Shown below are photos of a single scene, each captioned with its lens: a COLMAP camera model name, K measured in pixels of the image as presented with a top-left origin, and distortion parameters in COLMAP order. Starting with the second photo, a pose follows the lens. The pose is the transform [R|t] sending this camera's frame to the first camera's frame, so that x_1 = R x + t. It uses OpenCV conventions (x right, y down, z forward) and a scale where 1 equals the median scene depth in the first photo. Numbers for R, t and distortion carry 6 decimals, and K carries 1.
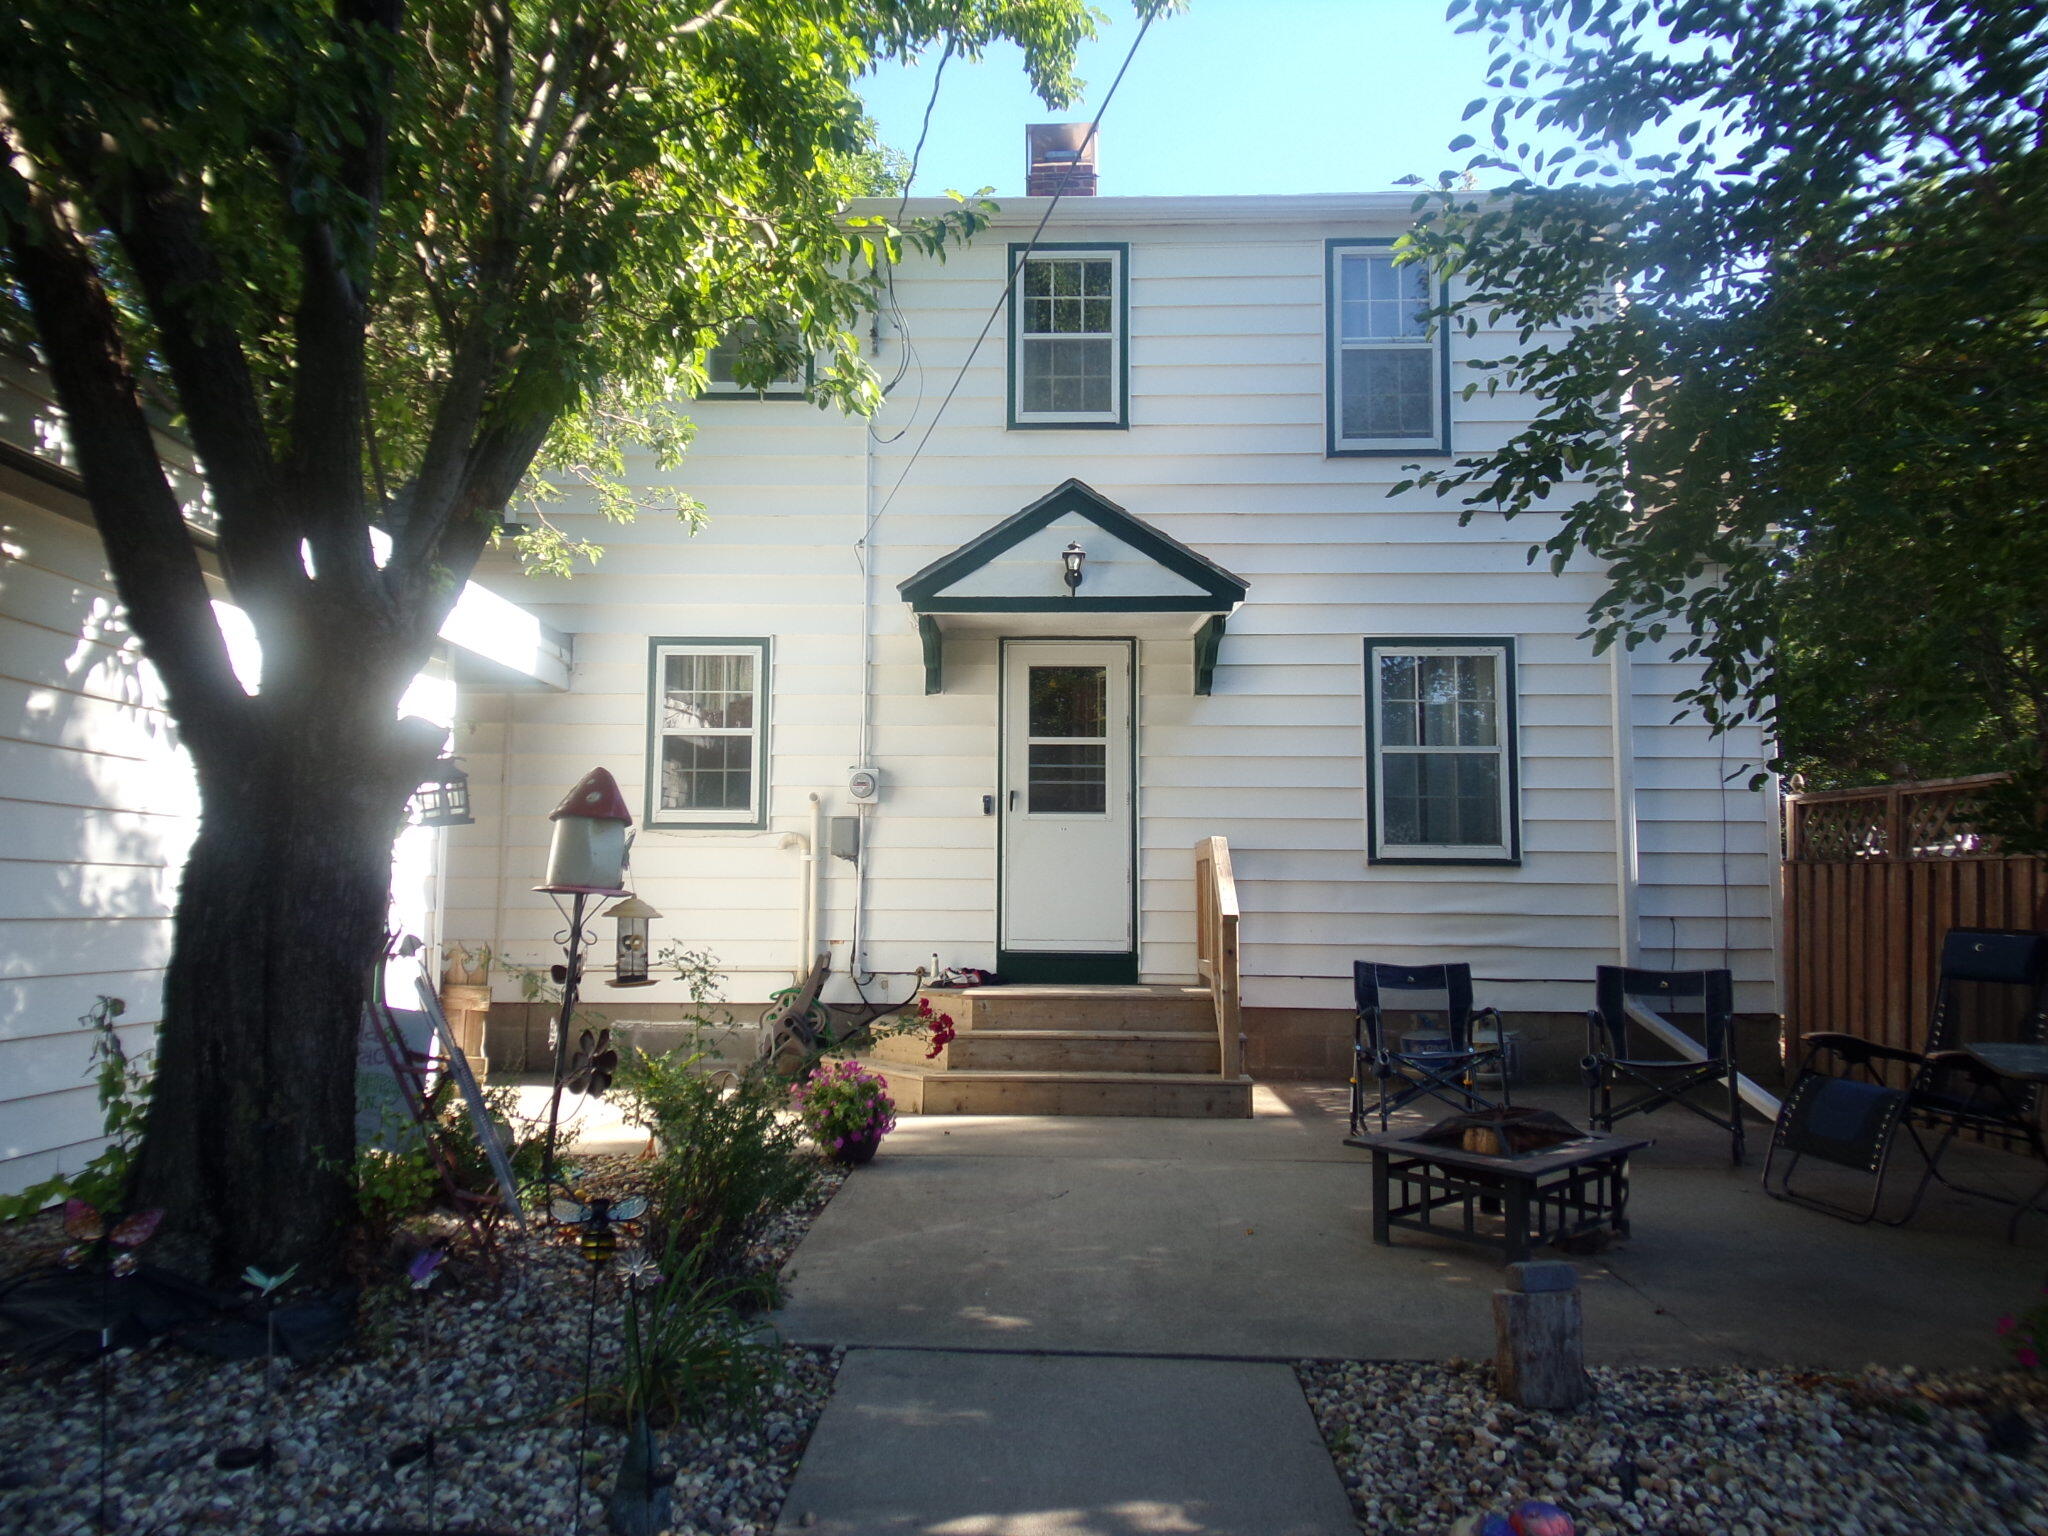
lens RADIAL K [[1437.6, 0, 1019.8], [0, 1437.6, 763.0], [0, 0, 1]] dist [0.079318, -0.089929]
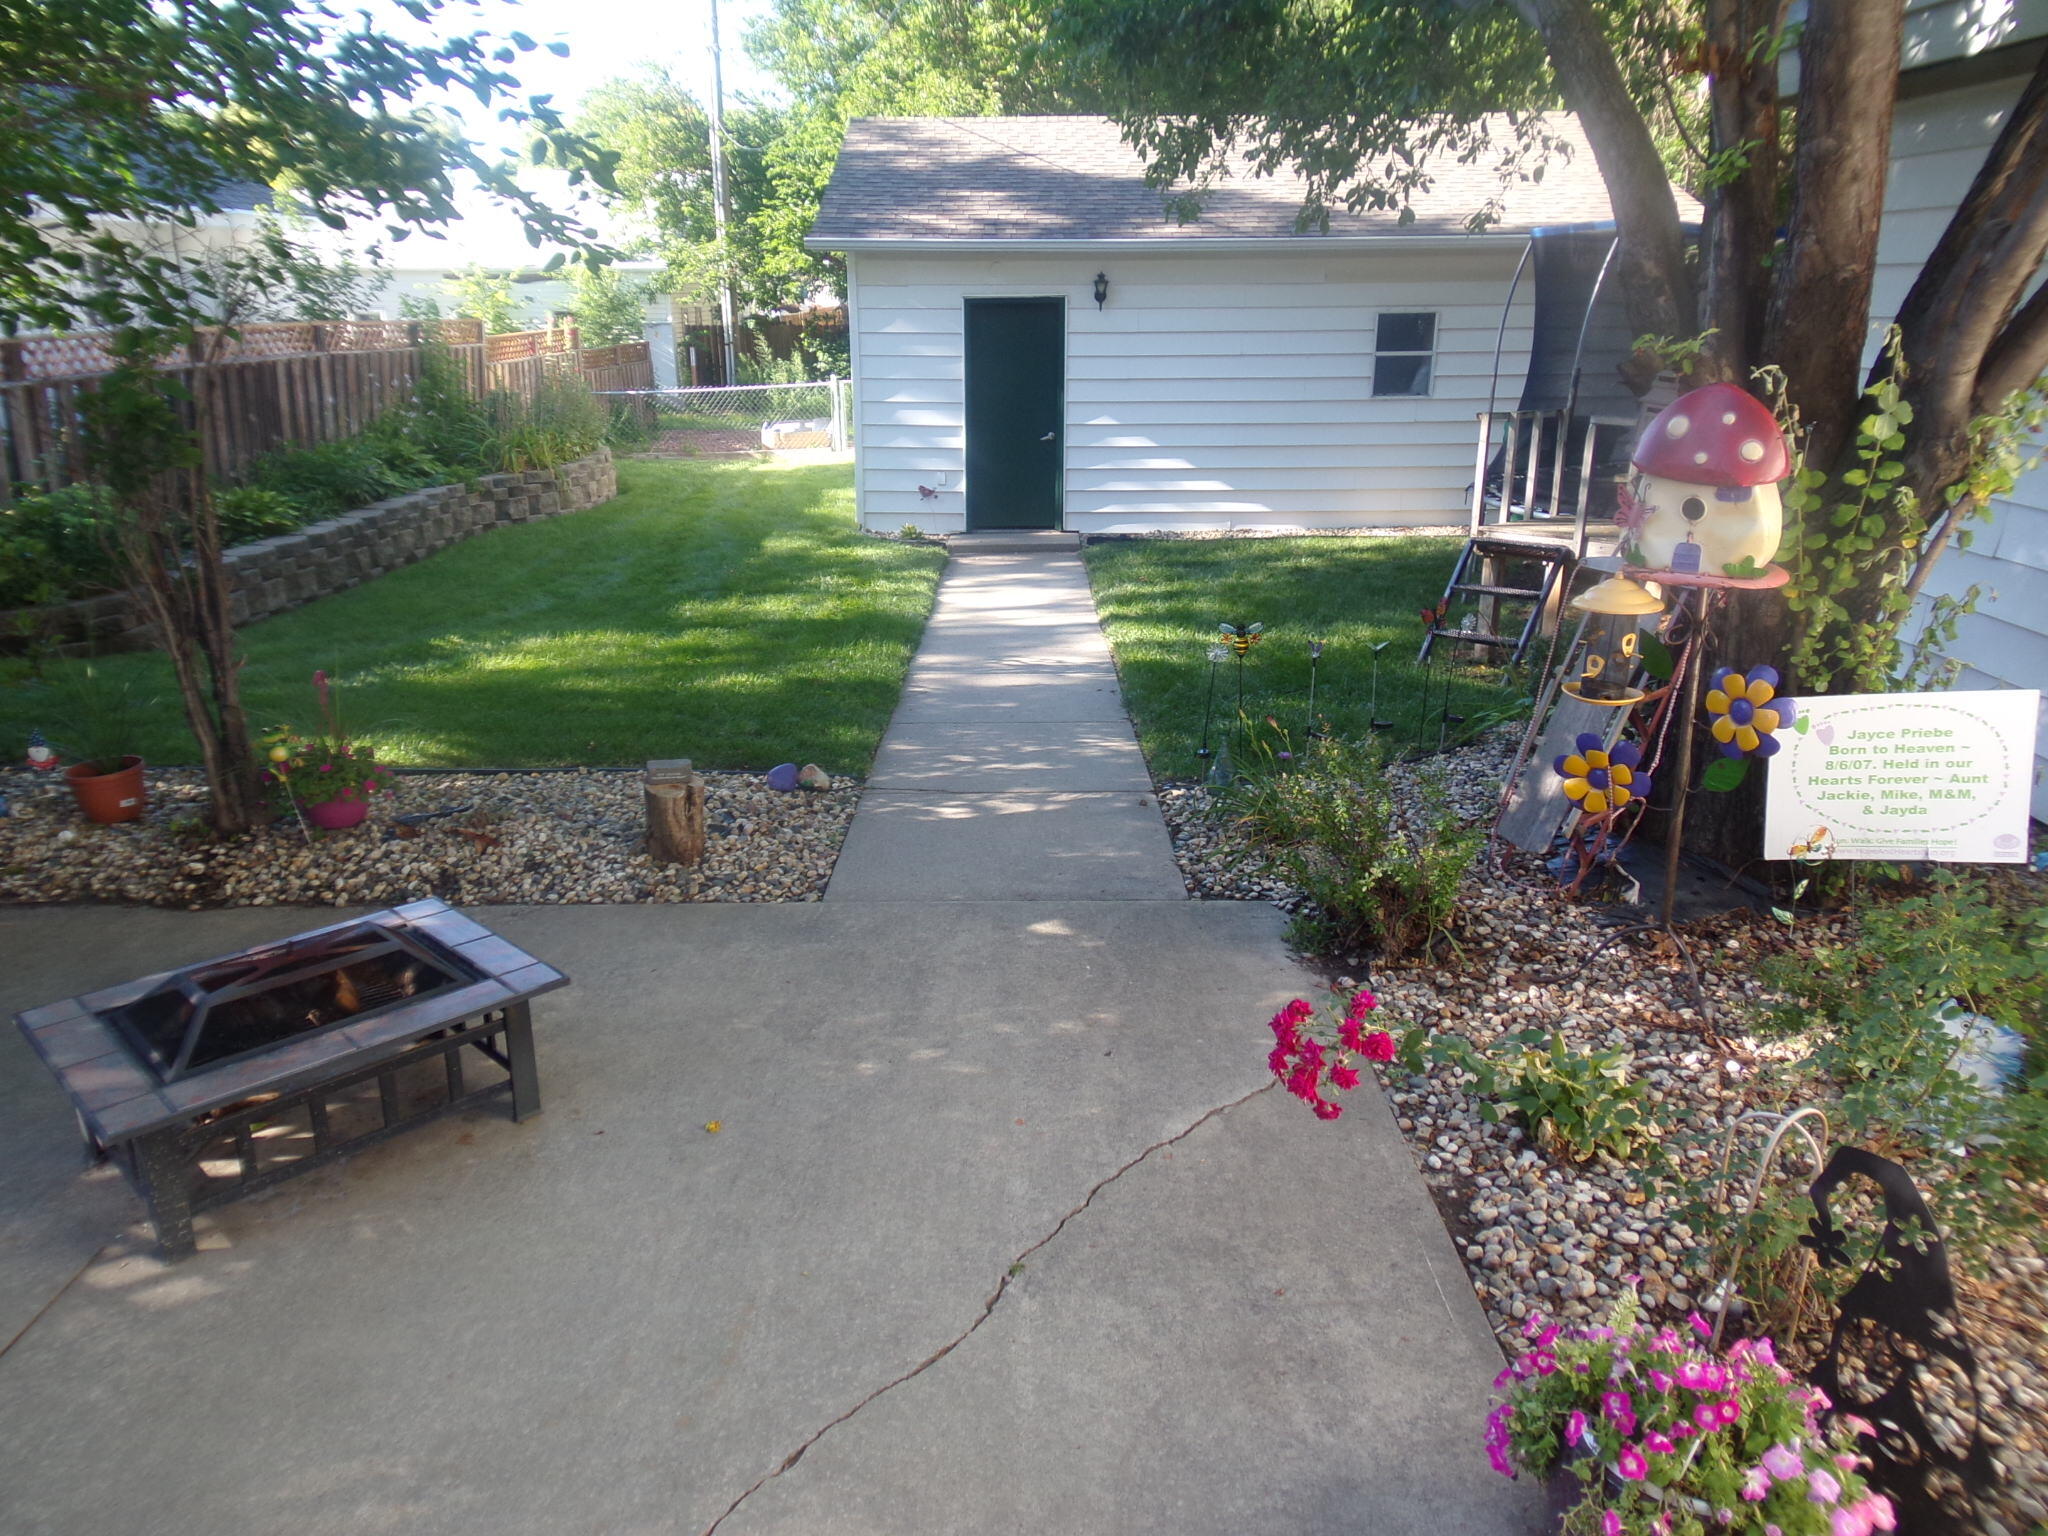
lens RADIAL K [[1437.6, 0, 1011.5], [0, 1437.6, 766.4], [0, 0, 1]] dist [0.079318, -0.089929]
pose [[-0.999751, 0.005453, -0.021631, 0.022311], [0.000444, 0.974334, 0.225109, 0.013203], [0.022304, 0.225043, -0.974094, 0.893250]]
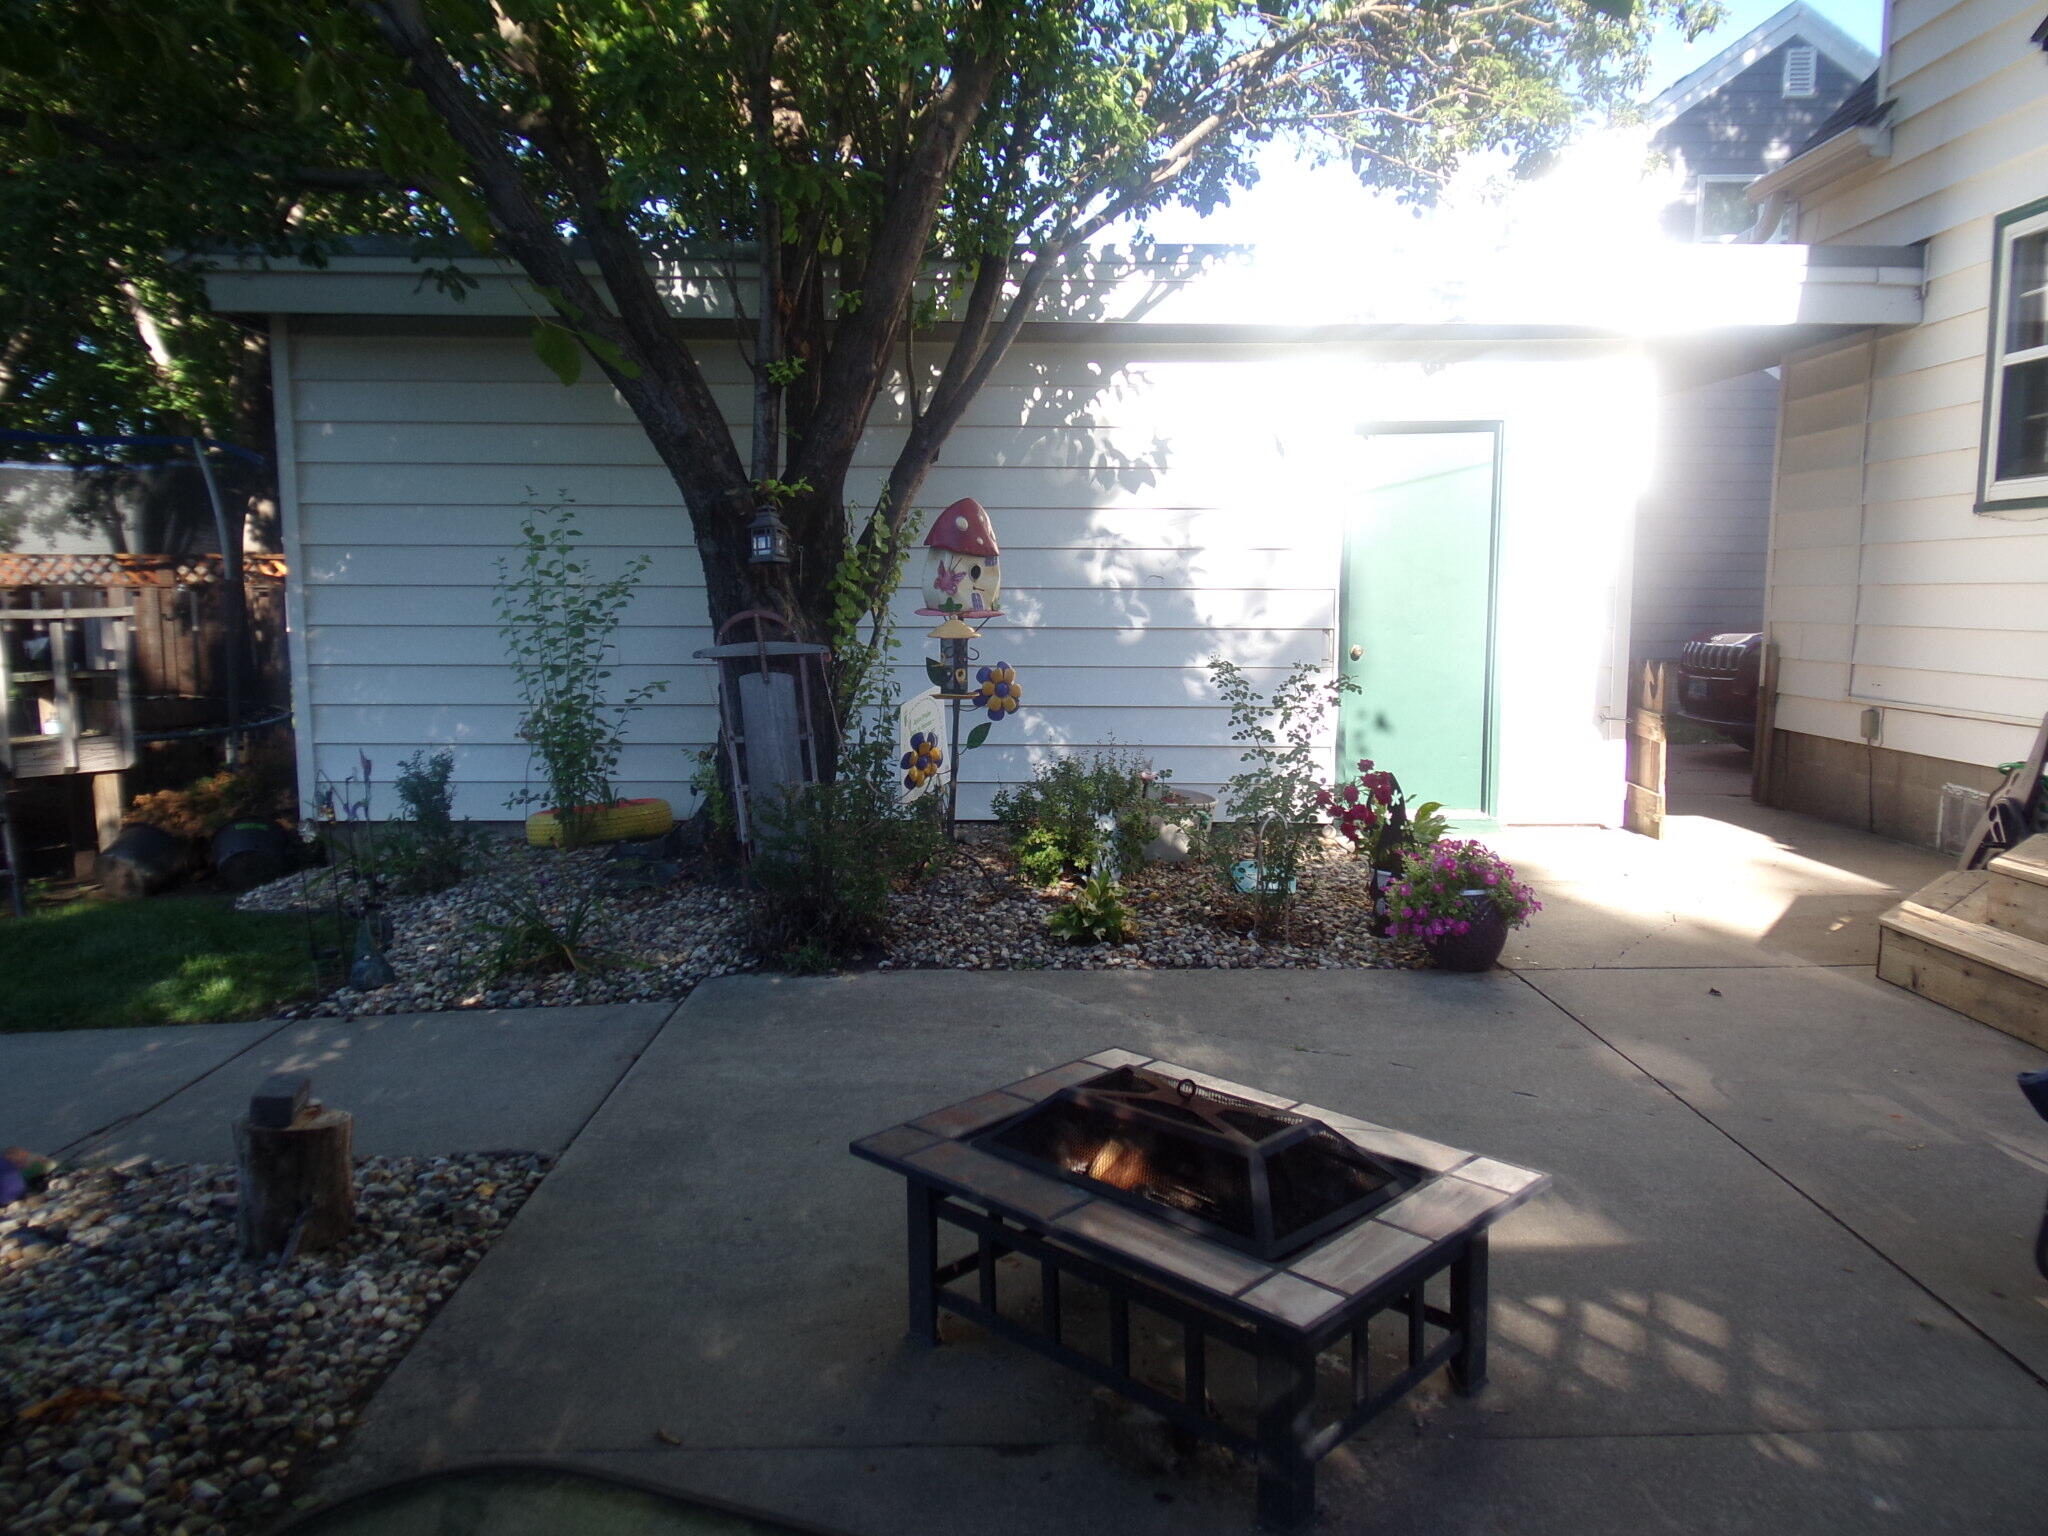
lens RADIAL K [[1437.6, 0, 1007.7], [0, 1437.6, 771.4], [0, 0, 1]] dist [0.079318, -0.089929]
pose [[0.030993, 0.116910, -0.992659, 0.433870], [0.090432, 0.988735, 0.119271, 0.043433], [0.995420, -0.093464, 0.020072, 0.530342]]
